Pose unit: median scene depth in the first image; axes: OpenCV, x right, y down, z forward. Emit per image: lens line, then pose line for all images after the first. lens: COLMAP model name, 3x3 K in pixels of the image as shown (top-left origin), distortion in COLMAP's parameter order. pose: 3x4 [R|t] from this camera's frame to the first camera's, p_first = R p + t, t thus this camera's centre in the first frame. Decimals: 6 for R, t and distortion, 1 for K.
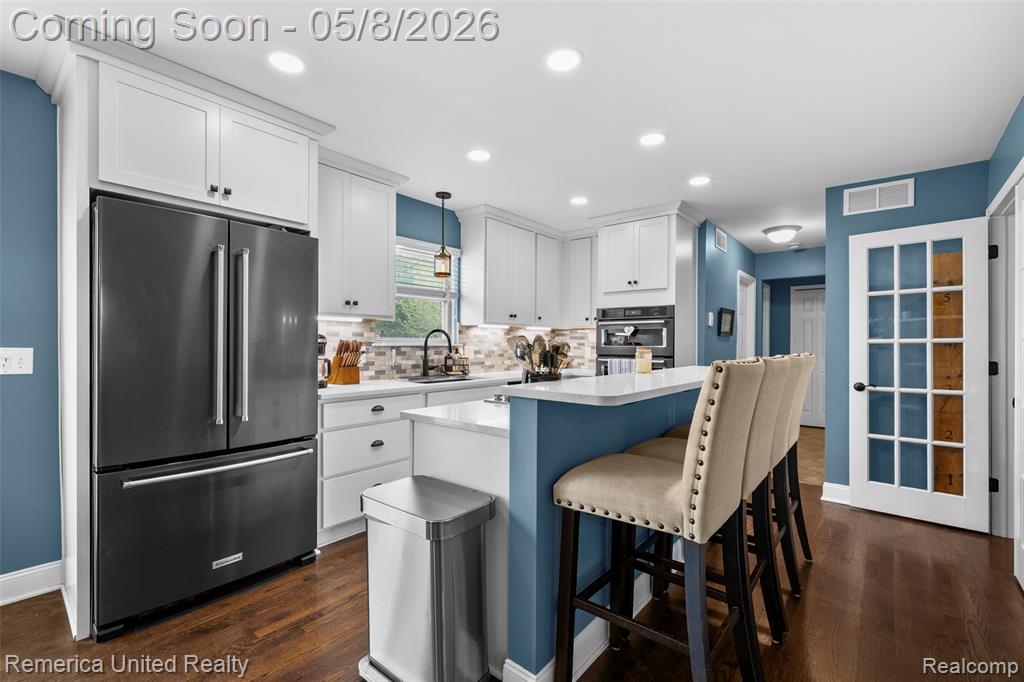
lens RADIAL K [[441.8, 0, 512.0], [0, 441.8, 341.0], [0, 0, 1]] dist [-0.000283, -0.000007]
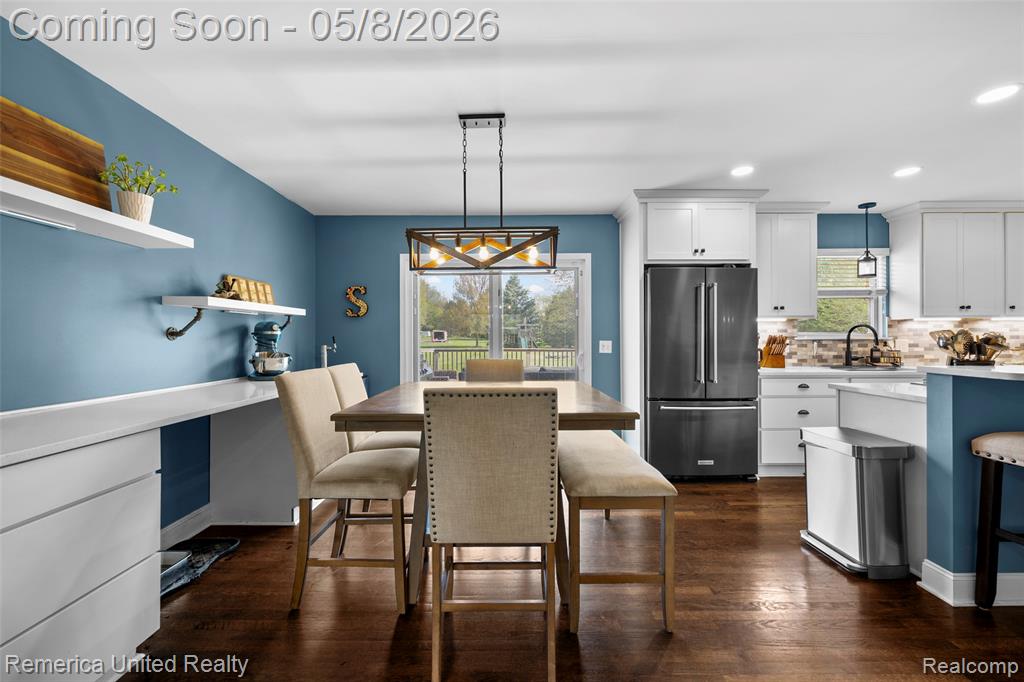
lens RADIAL K [[403.3, 0, 514.4], [0, 403.3, 338.2], [0, 0, 1]] dist [0.001236, 0.000194]
pose [[0.636132, -0.007007, -0.771548, 0.072242], [0.010518, 0.999945, -0.000409, -0.000509], [0.771509, -0.007855, 0.636170, -0.393854]]
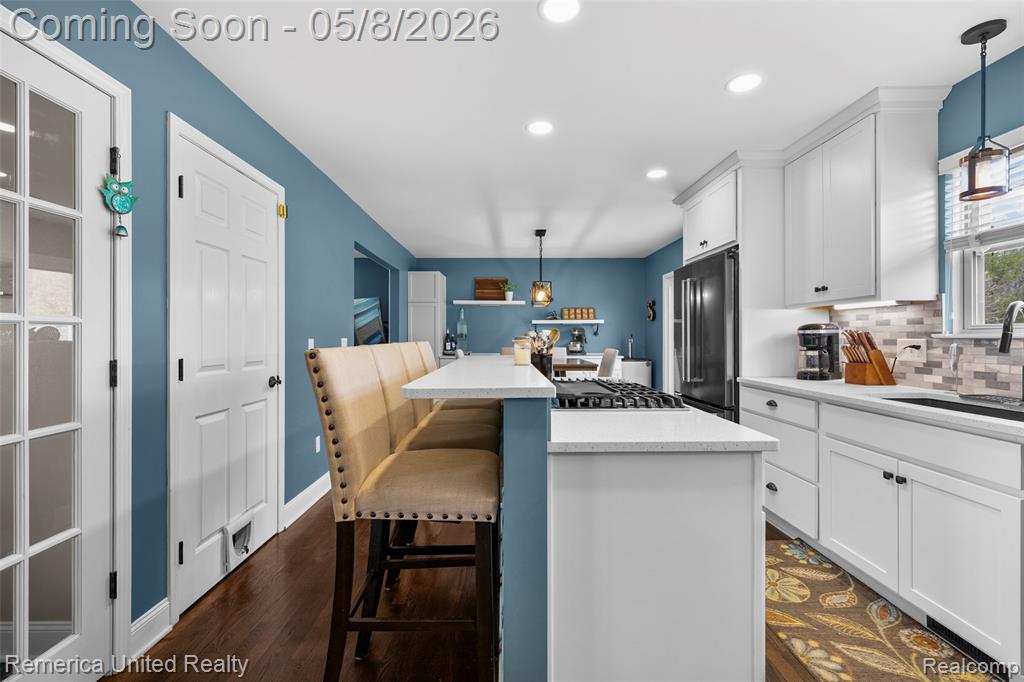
lens RADIAL K [[441.8, 0, 512.0], [0, 441.8, 341.0], [0, 0, 1]] dist [-0.000283, -0.000007]
pose [[-0.752326, 0.005405, -0.658769, 0.646782], [0.006156, 0.999980, 0.001174, 0.011882], [0.658762, -0.003172, -0.752345, 1.167193]]
